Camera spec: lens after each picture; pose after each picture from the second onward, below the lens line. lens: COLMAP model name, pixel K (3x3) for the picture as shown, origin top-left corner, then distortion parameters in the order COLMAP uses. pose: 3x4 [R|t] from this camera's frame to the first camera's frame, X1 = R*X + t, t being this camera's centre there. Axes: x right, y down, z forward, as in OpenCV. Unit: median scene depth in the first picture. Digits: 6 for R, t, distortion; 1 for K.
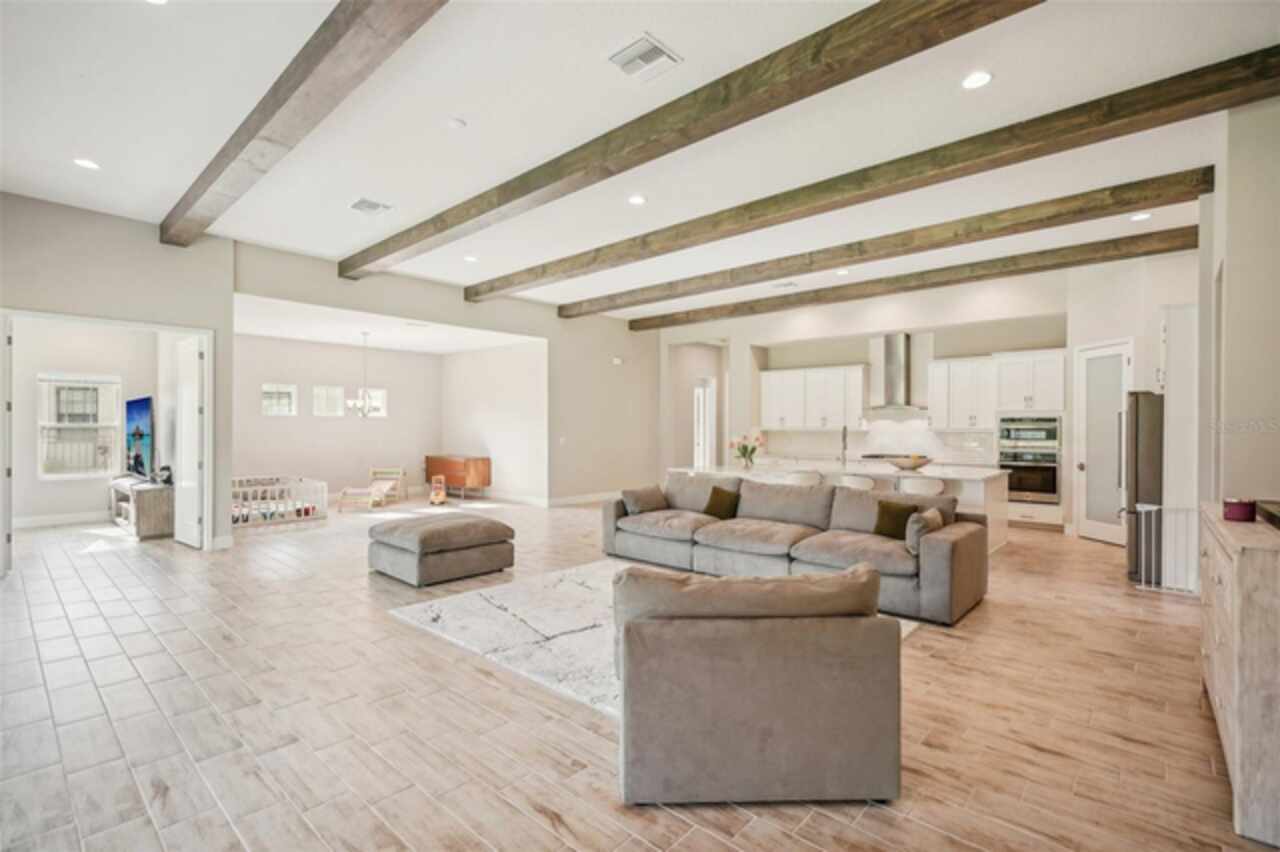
lens RADIAL K [[582.5, 0, 638.7], [0, 582.5, 431.6], [0, 0, 1]] dist [0.009174, 0.000115]
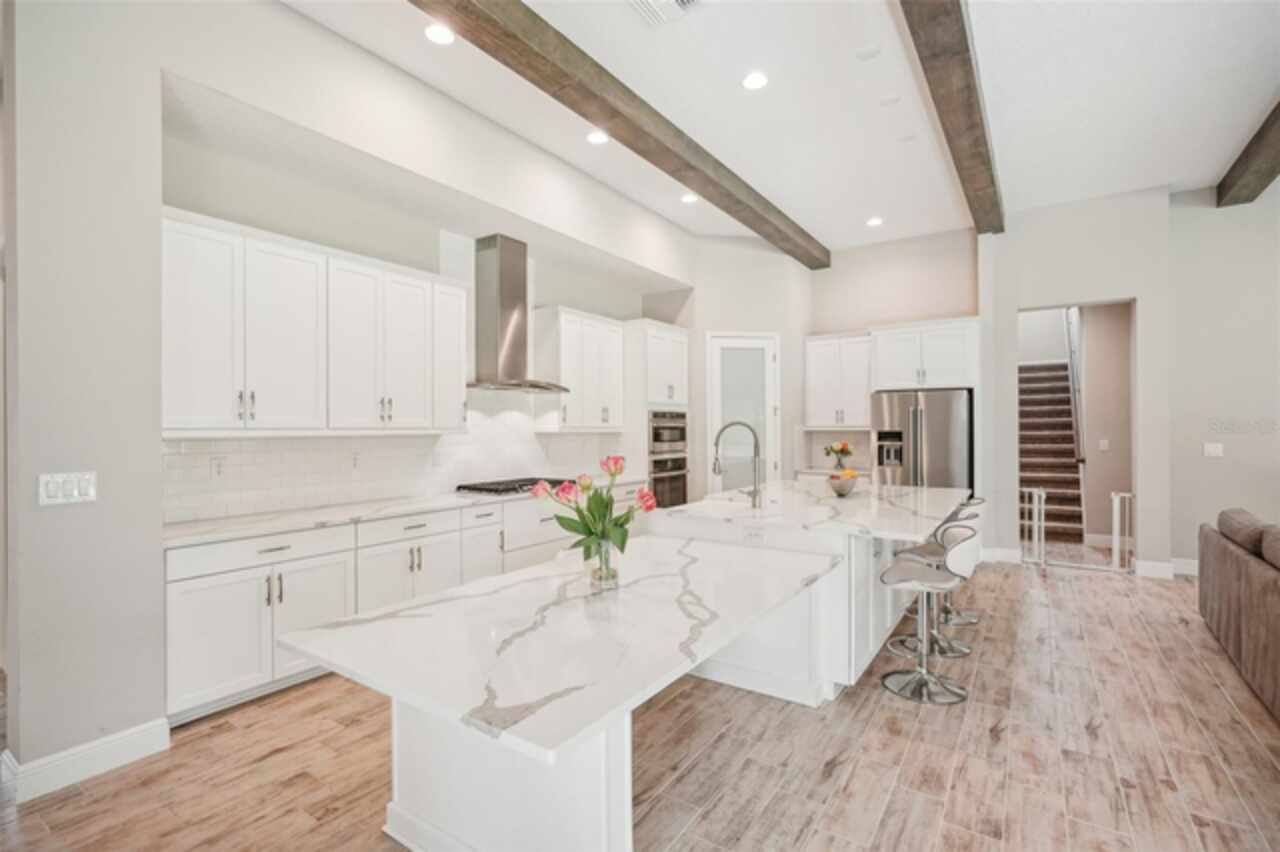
lens RADIAL K [[582.5, 0, 642.5], [0, 582.5, 424.6], [0, 0, 1]] dist [0.009174, 0.000115]
pose [[-0.135340, -0.002123, 0.990797, -0.126377], [0.006915, 0.999971, 0.003087, -0.017917], [-0.990775, 0.007269, -0.135322, 1.857086]]
